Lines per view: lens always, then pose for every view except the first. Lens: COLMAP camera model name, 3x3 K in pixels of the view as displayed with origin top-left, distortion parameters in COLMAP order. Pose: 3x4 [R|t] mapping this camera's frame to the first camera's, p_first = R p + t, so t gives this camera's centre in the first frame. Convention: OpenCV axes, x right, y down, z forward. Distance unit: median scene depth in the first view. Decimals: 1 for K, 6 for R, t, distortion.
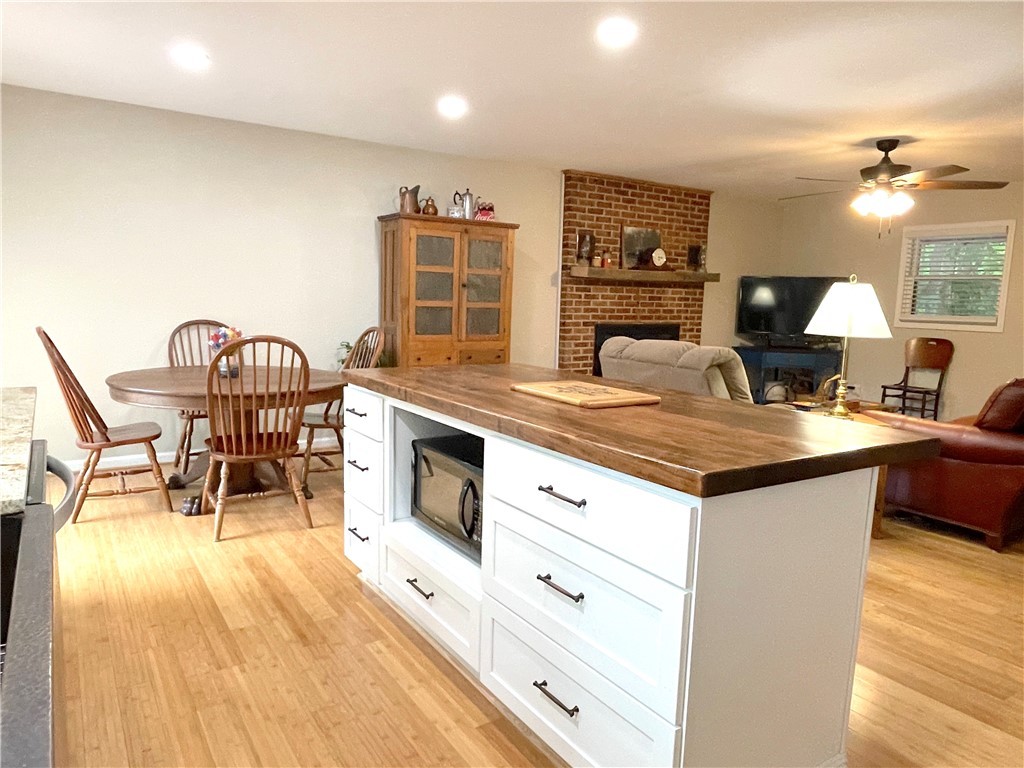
lens RADIAL K [[682.6, 0, 513.1], [0, 682.6, 387.7], [0, 0, 1]] dist [0.006353, -0.011916]
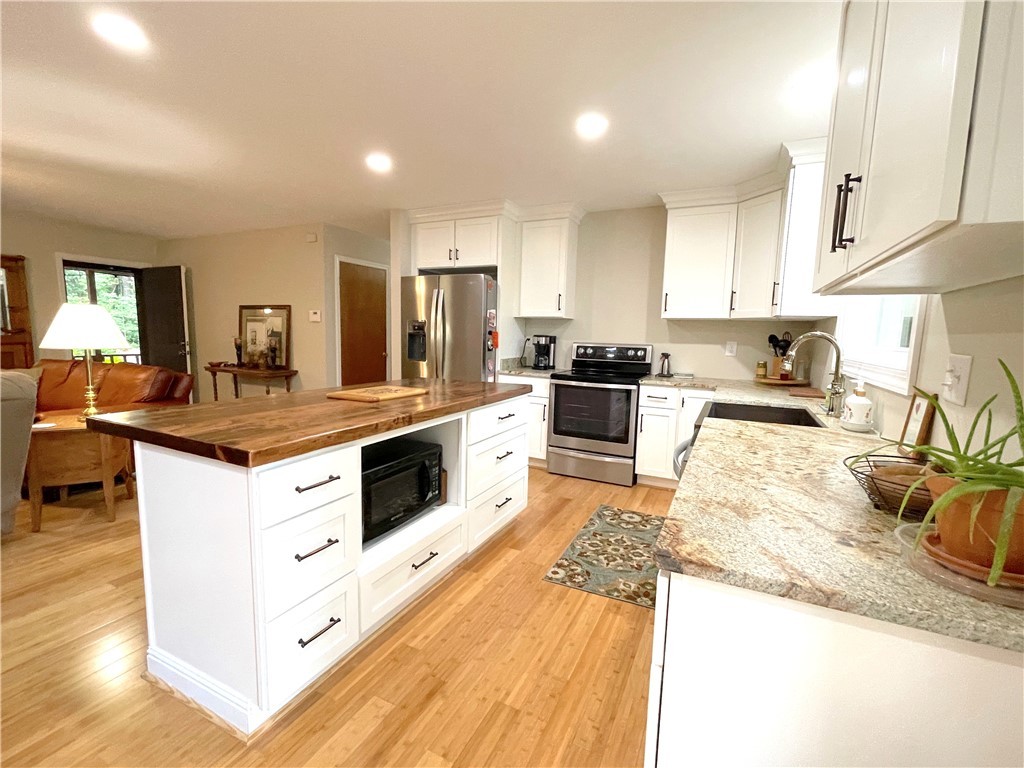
lens RADIAL K [[449.9, 0, 507.1], [0, 449.9, 385.9], [0, 0, 1]] dist [-0.004249, -0.000978]
pose [[-0.490182, -0.138827, 0.860493, -0.307959], [0.074406, 0.976966, 0.200004, -0.063968], [-0.868438, 0.162065, -0.468561, 0.414742]]
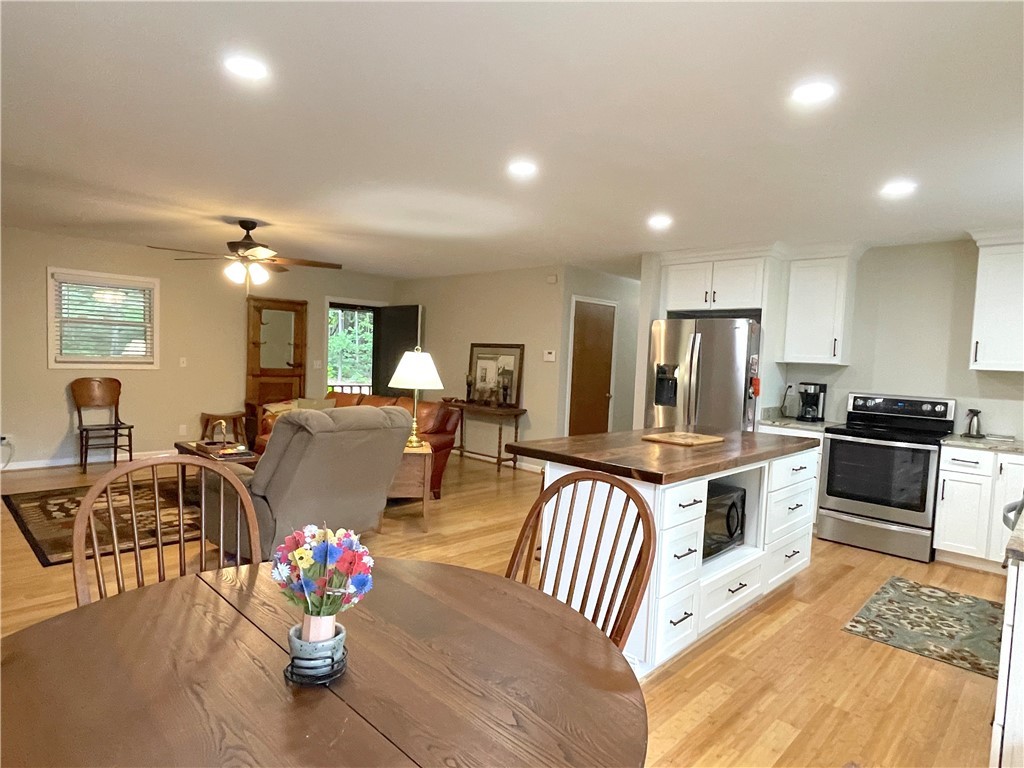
lens RADIAL K [[566.6, 0, 517.7], [0, 566.6, 389.6], [0, 0, 1]] dist [-0.017357, 0.000358]
pose [[-0.188464, -0.086704, 0.978245, -0.411222], [0.079633, 0.991466, 0.103218, -0.100442], [-0.978846, 0.097353, -0.179951, 0.562492]]
